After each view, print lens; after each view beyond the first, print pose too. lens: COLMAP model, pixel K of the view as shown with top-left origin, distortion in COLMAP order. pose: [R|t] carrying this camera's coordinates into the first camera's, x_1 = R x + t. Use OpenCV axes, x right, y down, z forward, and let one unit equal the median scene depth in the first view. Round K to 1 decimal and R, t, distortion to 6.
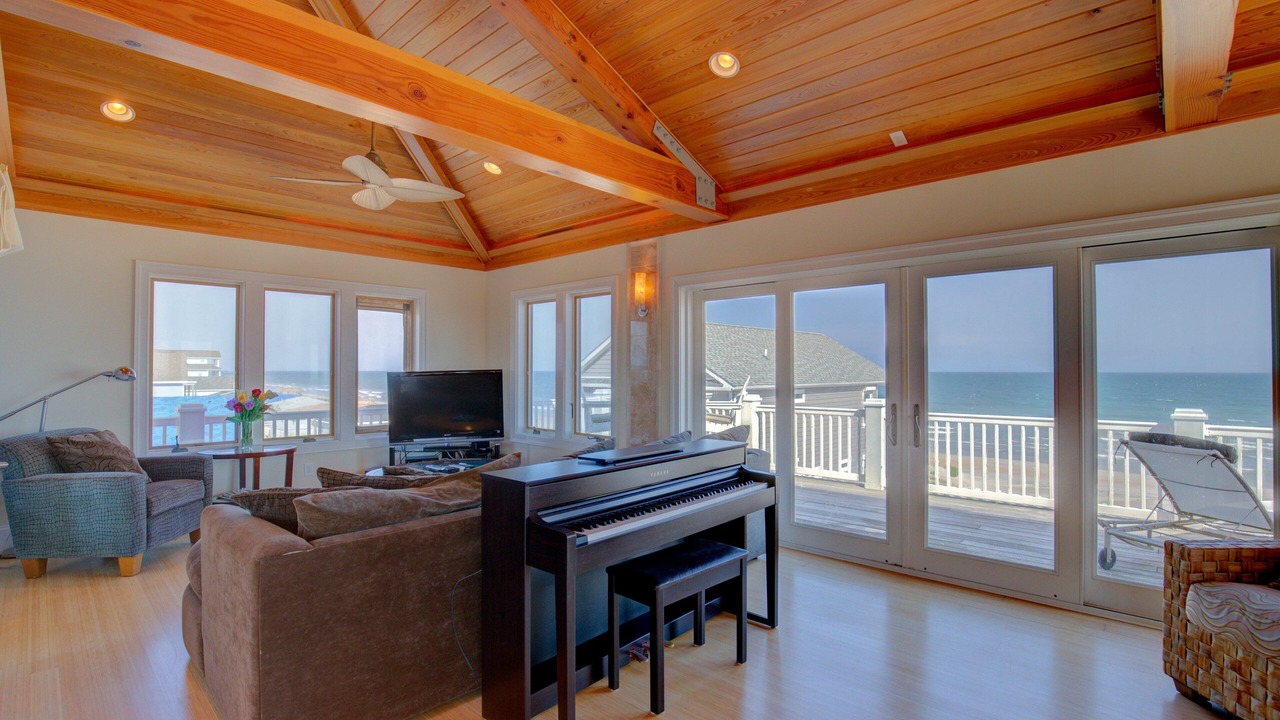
lens RADIAL K [[589.3, 0, 640.0], [0, 589.3, 360.0], [0, 0, 1]] dist [-0.001229, -0.000320]
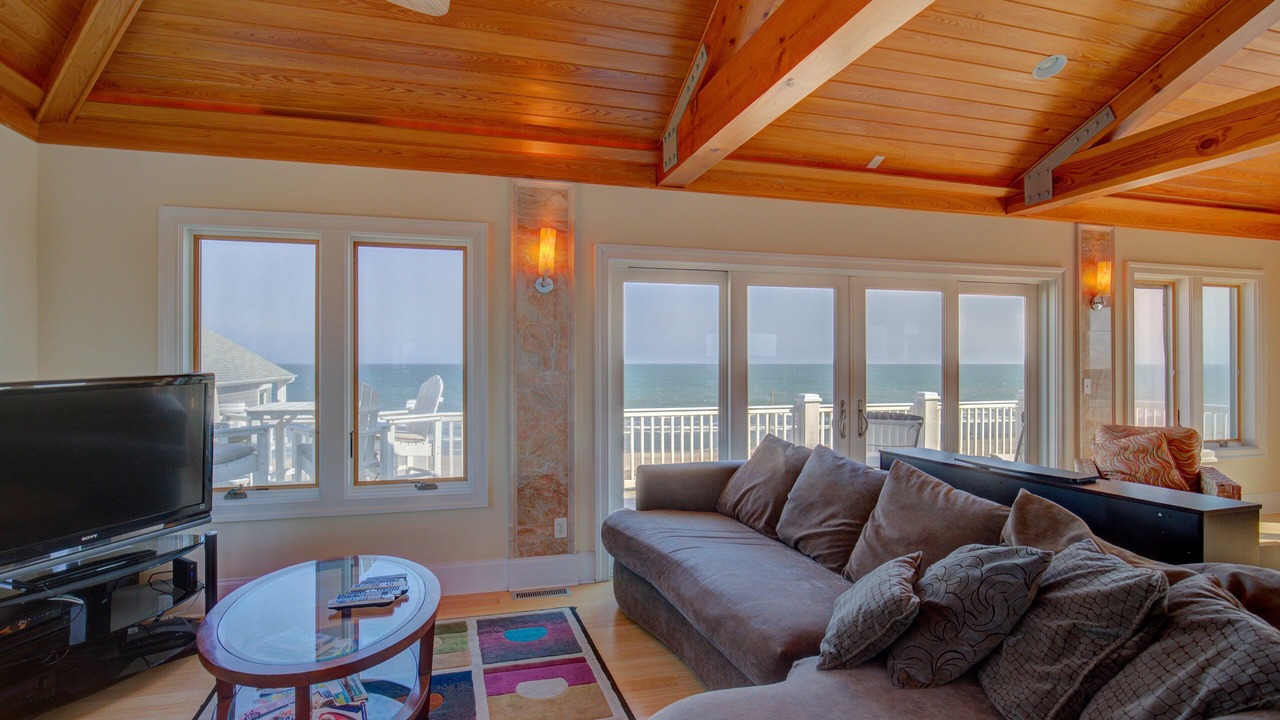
lens RADIAL K [[642.5, 0, 640.0], [0, 642.5, 360.0], [0, 0, 1]] dist [-0.001076, -0.000057]
pose [[0.513736, 0.004980, 0.857934, -0.575693], [-0.007788, 0.999969, -0.001141, 0.005059], [-0.857913, -0.006095, 0.513759, 0.513719]]
